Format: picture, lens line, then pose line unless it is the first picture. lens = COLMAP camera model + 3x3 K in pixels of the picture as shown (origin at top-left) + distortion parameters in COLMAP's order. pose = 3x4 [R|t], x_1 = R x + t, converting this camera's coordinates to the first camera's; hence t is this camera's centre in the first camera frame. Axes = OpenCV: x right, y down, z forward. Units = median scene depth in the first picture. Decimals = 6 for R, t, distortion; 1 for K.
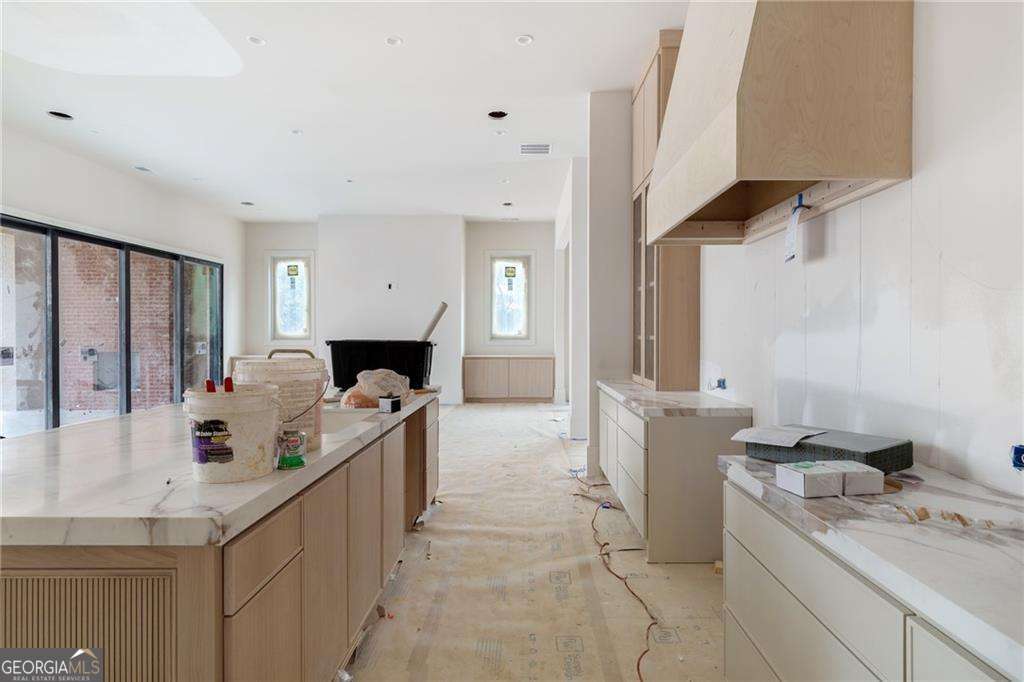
lens RADIAL K [[533.9, 0, 523.1], [0, 533.9, 336.0], [0, 0, 1]] dist [-0.004738, -0.000057]
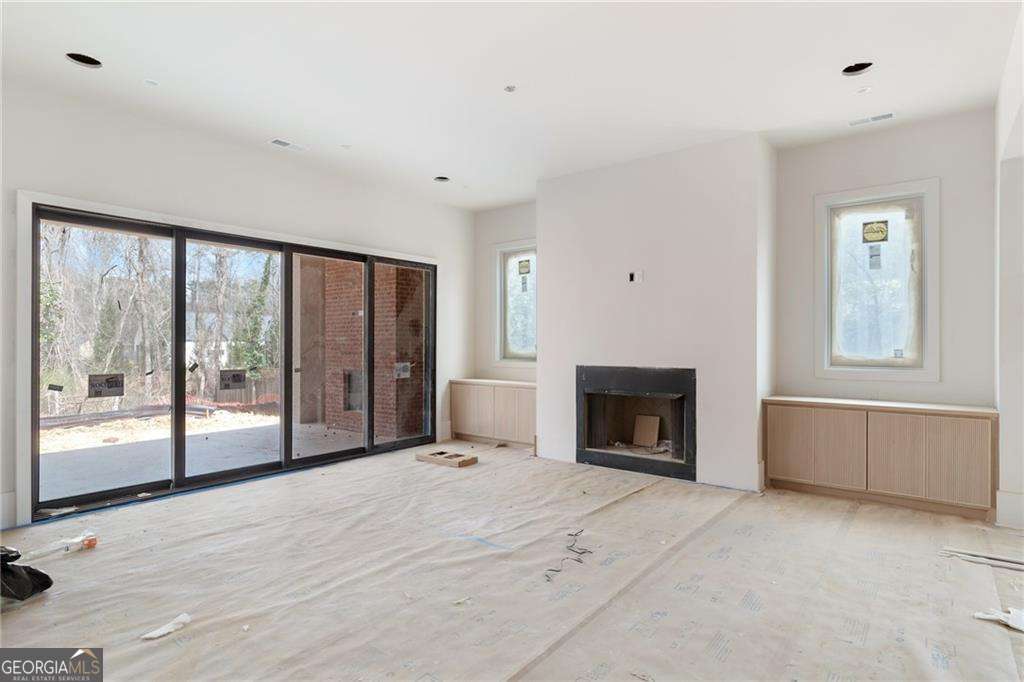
lens RADIAL K [[533.9, 0, 506.5], [0, 533.9, 341.6], [0, 0, 1]] dist [-0.004738, -0.000057]
pose [[0.783051, -0.001518, -0.621955, 0.016607], [-0.001554, 0.999989, -0.004398, -0.015657], [0.621955, 0.004410, 0.783040, 0.417010]]
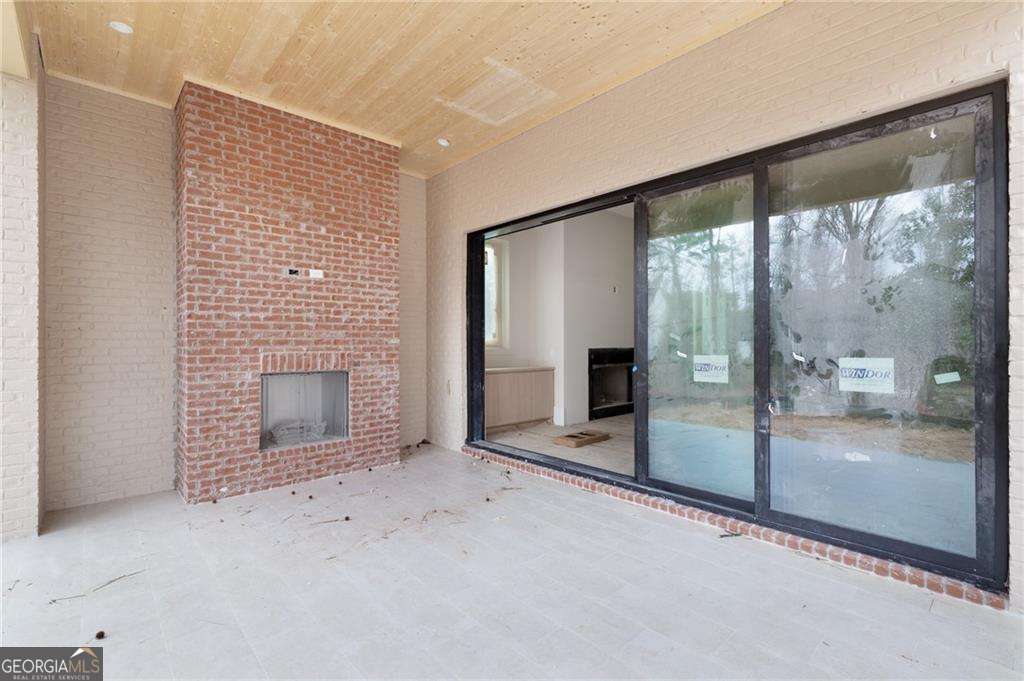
lens RADIAL K [[462.5, 0, 509.1], [0, 462.5, 342.6], [0, 0, 1]] dist [-0.009460, -0.000549]
pose [[0.738636, 0.000600, 0.674104, -0.898118], [0.001039, 0.999997, -0.002029, 0.001502], [-0.674103, 0.002199, 0.738634, 0.504775]]
